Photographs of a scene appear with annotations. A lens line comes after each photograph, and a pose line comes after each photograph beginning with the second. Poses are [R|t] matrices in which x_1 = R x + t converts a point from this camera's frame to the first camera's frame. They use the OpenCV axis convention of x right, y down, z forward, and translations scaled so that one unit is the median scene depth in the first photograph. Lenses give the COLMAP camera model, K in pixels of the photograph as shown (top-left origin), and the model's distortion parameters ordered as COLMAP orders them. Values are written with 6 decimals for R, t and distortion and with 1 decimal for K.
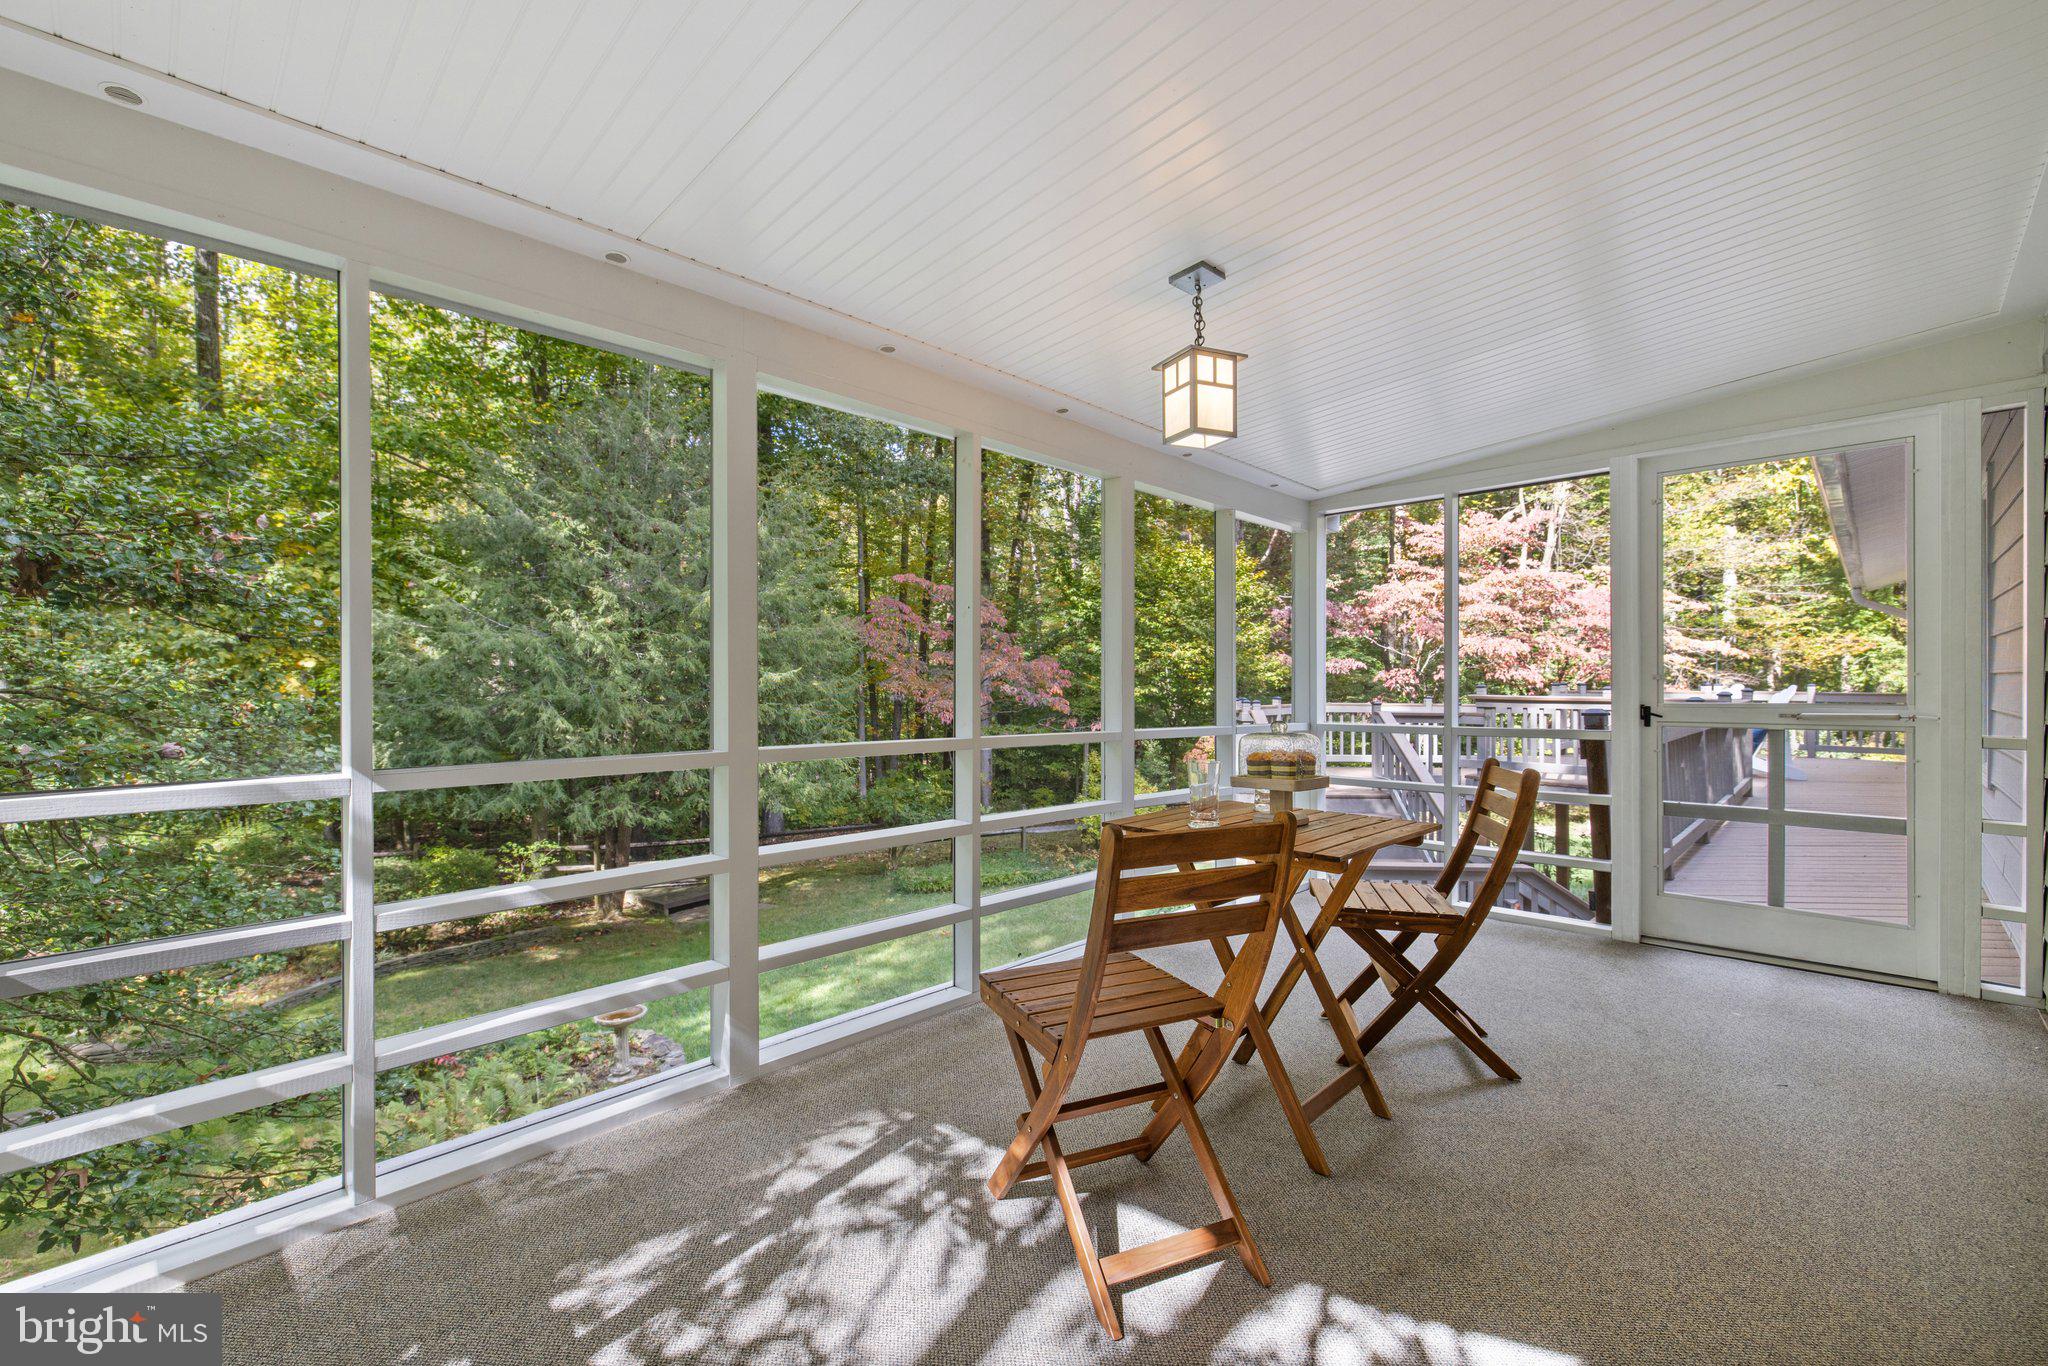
lens RADIAL K [[898.8, 0, 994.4], [0, 898.8, 679.1], [0, 0, 1]] dist [0.001679, -0.000162]
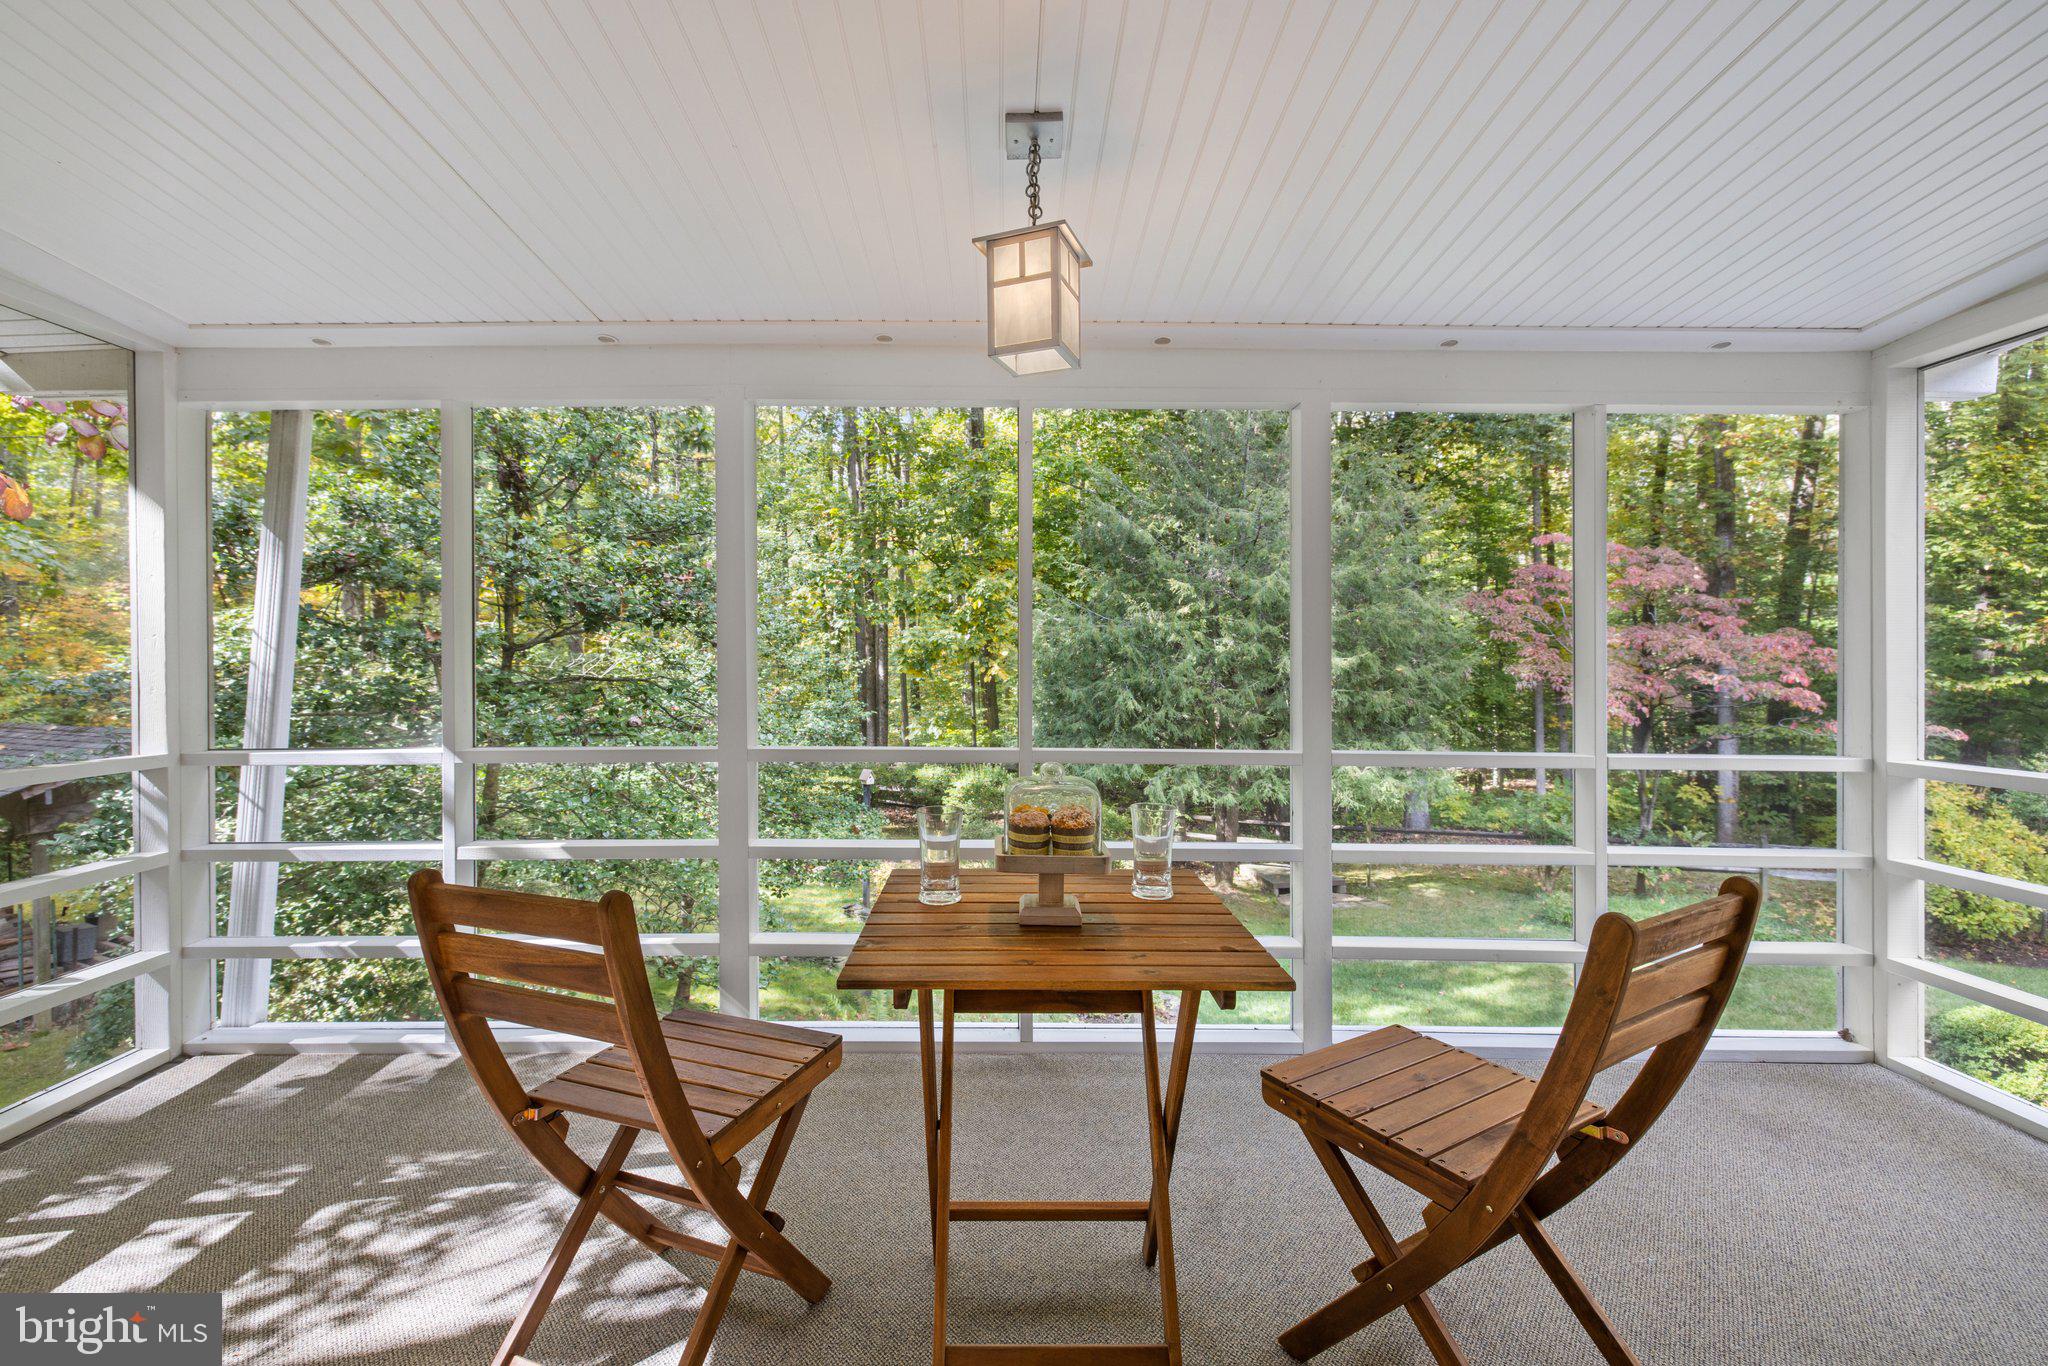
lens RADIAL K [[870.3, 0, 988.0], [0, 870.3, 659.5], [0, 0, 1]] dist [0.002405, 0.000125]
pose [[0.696488, -0.005333, -0.717548, 0.145158], [0.005937, 0.999981, -0.001669, -0.005271], [0.717543, -0.003098, 0.696507, 0.100787]]
